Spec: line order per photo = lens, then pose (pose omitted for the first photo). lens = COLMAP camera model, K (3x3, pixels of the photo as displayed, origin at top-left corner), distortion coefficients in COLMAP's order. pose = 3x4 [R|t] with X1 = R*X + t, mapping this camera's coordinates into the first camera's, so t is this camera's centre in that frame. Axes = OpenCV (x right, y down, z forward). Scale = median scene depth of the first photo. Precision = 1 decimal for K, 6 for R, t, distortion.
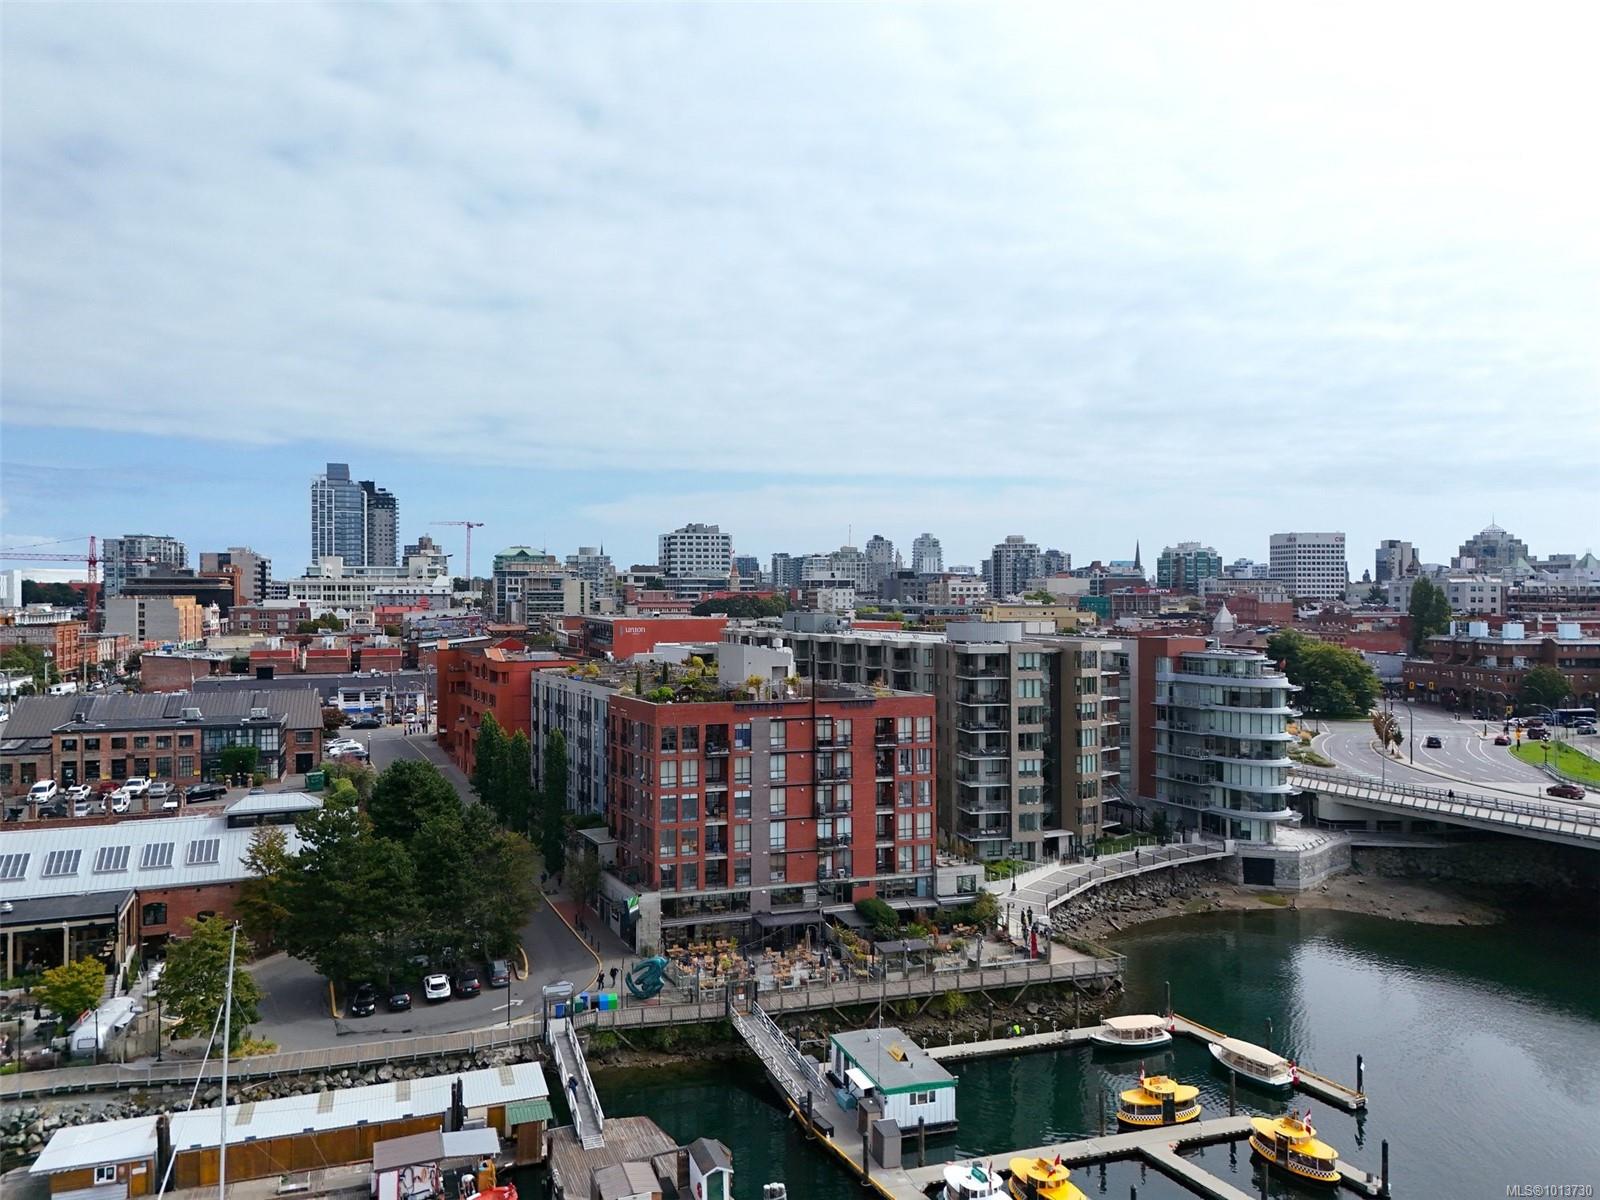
lens RADIAL K [[1169.6, 0, 809.6], [0, 1169.6, 584.8], [0, 0, 1]] dist [0.072482, -0.067176]
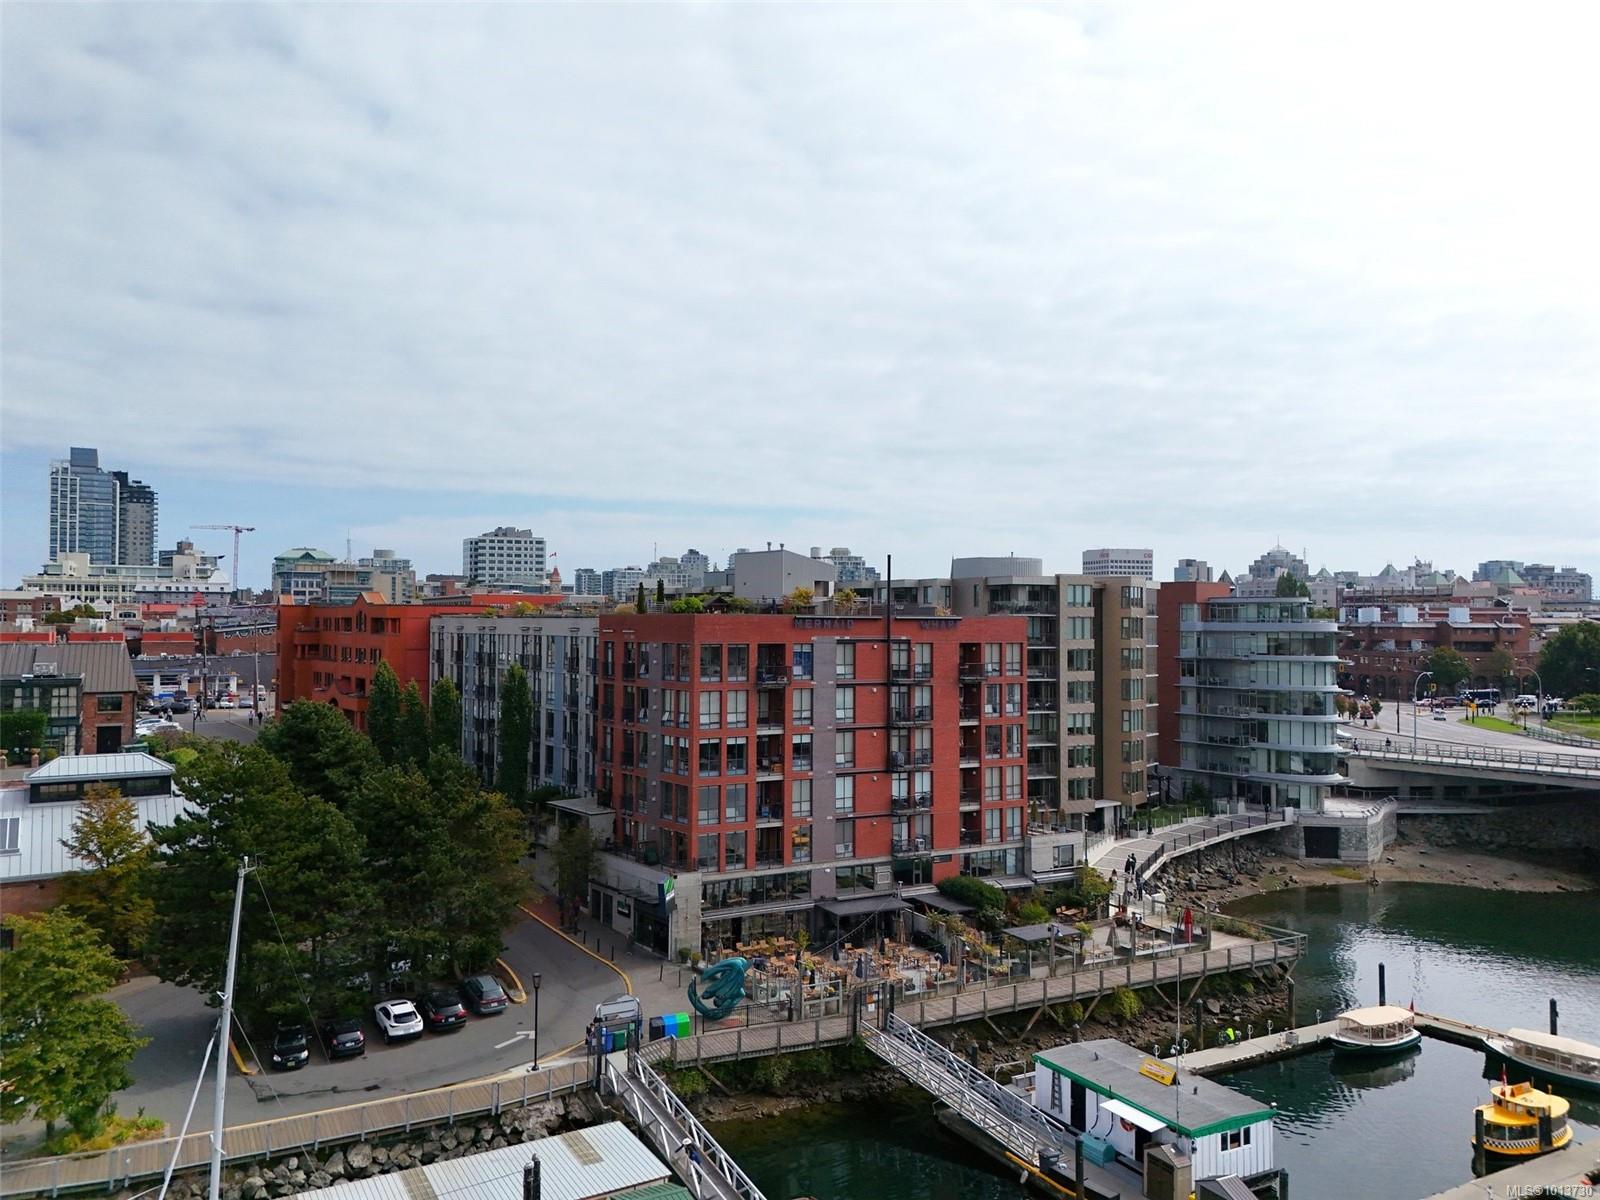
lens RADIAL K [[1169.6, 0, 809.6], [0, 1169.6, 584.8], [0, 0, 1]] dist [0.072482, -0.067176]
pose [[0.983718, 0.011877, 0.179323, -0.152133], [-0.007599, 0.999670, -0.024527, 0.080723], [-0.179556, 0.022765, 0.983484, 0.217530]]
